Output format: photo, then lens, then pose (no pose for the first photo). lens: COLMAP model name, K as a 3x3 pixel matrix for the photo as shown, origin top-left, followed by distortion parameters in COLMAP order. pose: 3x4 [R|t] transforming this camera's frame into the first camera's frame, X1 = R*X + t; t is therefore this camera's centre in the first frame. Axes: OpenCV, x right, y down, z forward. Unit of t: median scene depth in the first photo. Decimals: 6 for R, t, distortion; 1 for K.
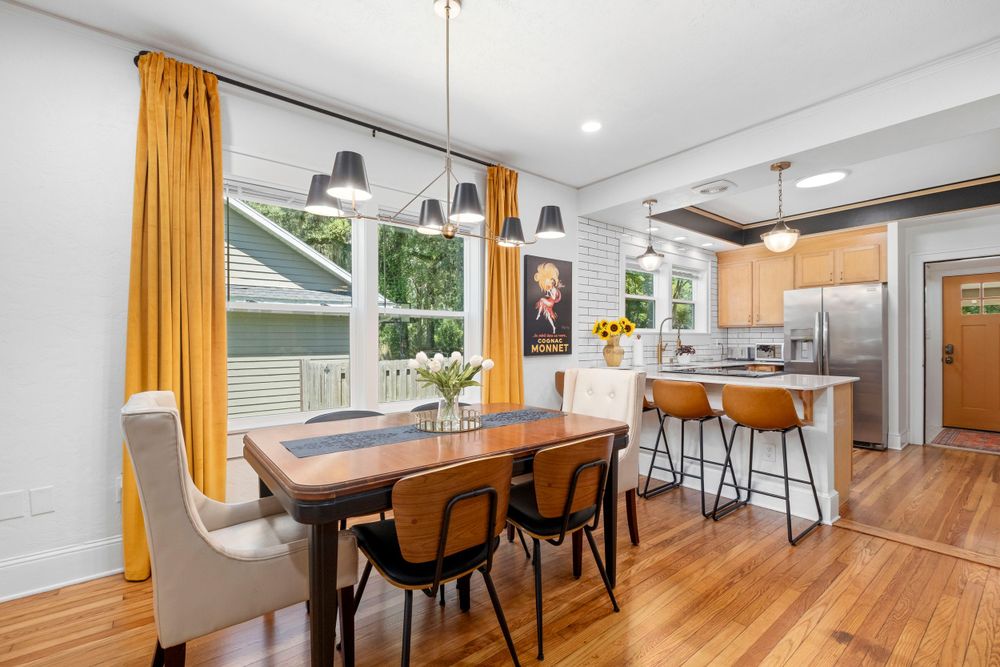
lens RADIAL K [[425.1, 0, 478.6], [0, 425.1, 343.5], [0, 0, 1]] dist [-0.005267, -0.000579]
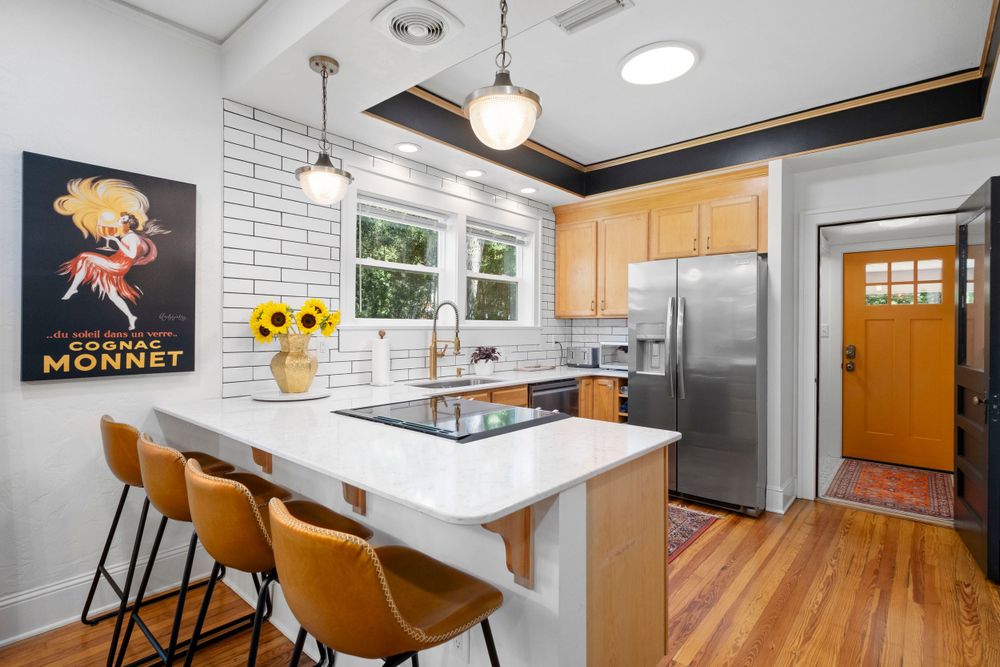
lens RADIAL K [[473.8, 0, 475.9], [0, 473.8, 329.4], [0, 0, 1]] dist [0.001295, -0.000763]
pose [[0.985824, 0.007946, 0.167596, 0.414562], [-0.007528, 0.999967, -0.003131, -0.022314], [-0.167616, 0.001825, 0.985851, 0.367335]]
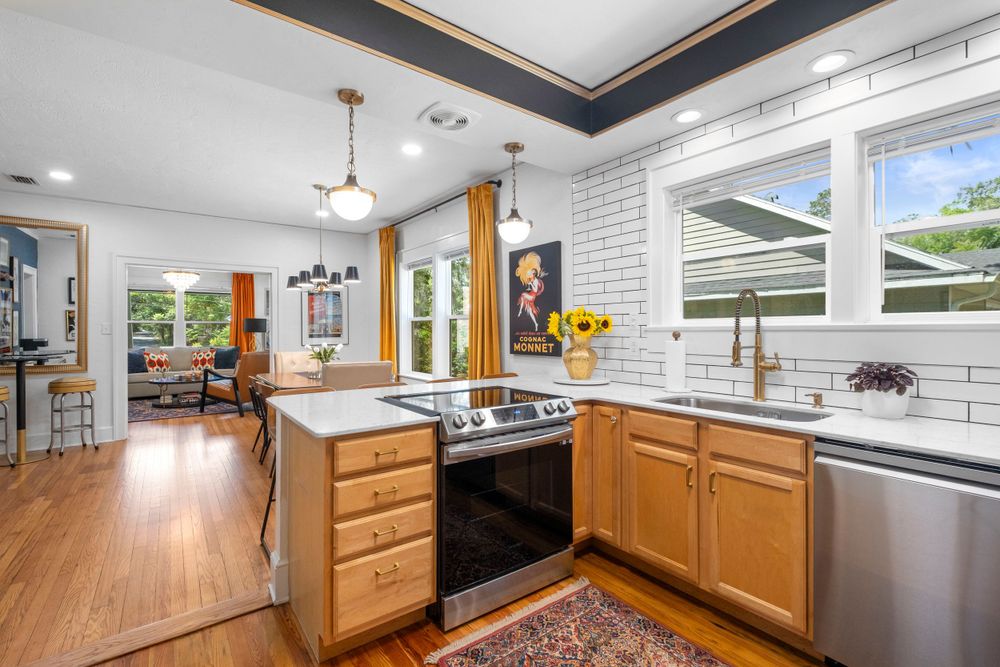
lens RADIAL K [[449.0, 0, 495.0], [0, 449.0, 327.7], [0, 0, 1]] dist [-0.000999, -0.000313]
pose [[-0.010811, 0.000104, -0.999942, 0.976189], [0.000208, 1.000000, 0.000102, -0.026950], [0.999942, -0.000207, -0.010811, 0.820033]]
